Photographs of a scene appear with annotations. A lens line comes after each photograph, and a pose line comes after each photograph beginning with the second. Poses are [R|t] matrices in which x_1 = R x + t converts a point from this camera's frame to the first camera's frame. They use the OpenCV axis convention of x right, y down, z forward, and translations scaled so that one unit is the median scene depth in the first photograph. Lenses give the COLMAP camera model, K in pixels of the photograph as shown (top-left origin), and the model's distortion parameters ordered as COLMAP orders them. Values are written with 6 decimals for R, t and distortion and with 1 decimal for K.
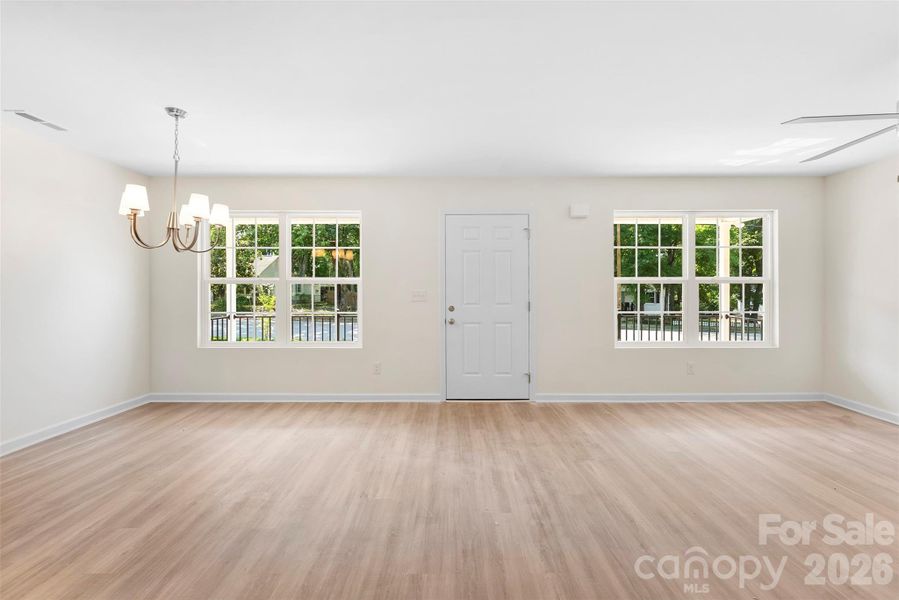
lens RADIAL K [[369.9, 0, 451.3], [0, 369.9, 286.7], [0, 0, 1]] dist [0.002576, 0.000167]
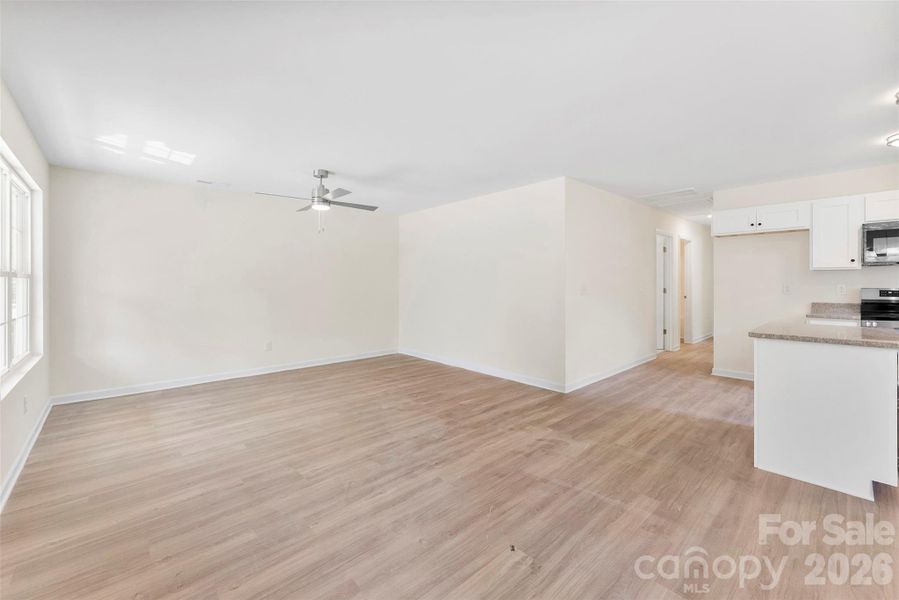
lens RADIAL K [[369.9, 0, 451.3], [0, 369.9, 286.7], [0, 0, 1]] dist [0.002576, 0.000167]
pose [[-0.676083, -0.003172, 0.736819, -0.542761], [0.000899, 0.999986, 0.005130, 0.006633], [-0.736825, 0.004131, -0.676071, 1.325554]]
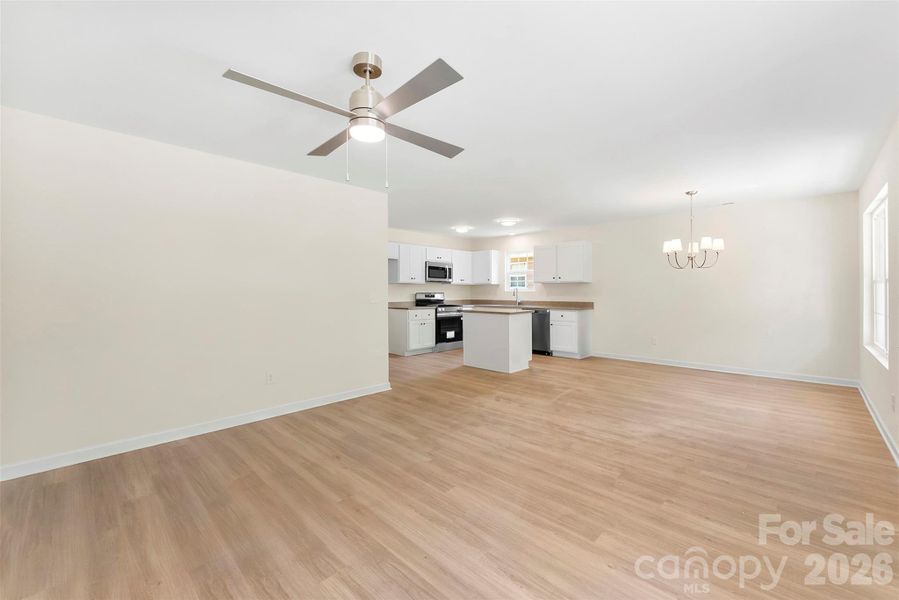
lens RADIAL K [[369.9, 0, 451.3], [0, 369.9, 286.7], [0, 0, 1]] dist [0.002576, 0.000167]
pose [[-0.693618, -0.002427, -0.720339, 1.318928], [0.007738, 0.999912, -0.010820, 0.005242], [0.720301, -0.013079, -0.693538, 1.332626]]
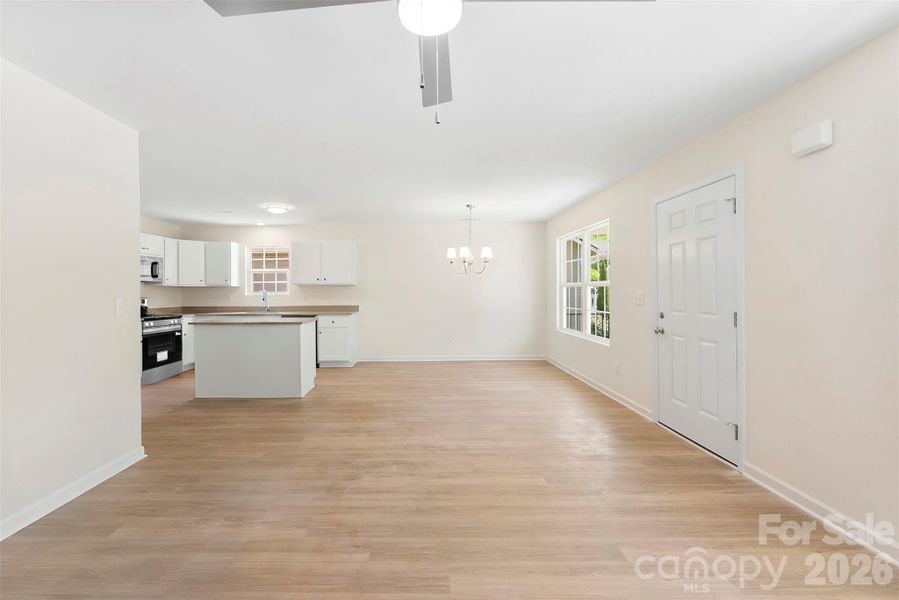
lens RADIAL K [[383.8, 0, 418.4], [0, 383.8, 290.4], [0, 0, 1]] dist [0.000422, 0.000033]
pose [[-0.016424, 0.006928, -0.999841, 1.322267], [0.015145, 0.999863, 0.006679, -0.016929], [0.999750, -0.015032, -0.016527, 0.698476]]
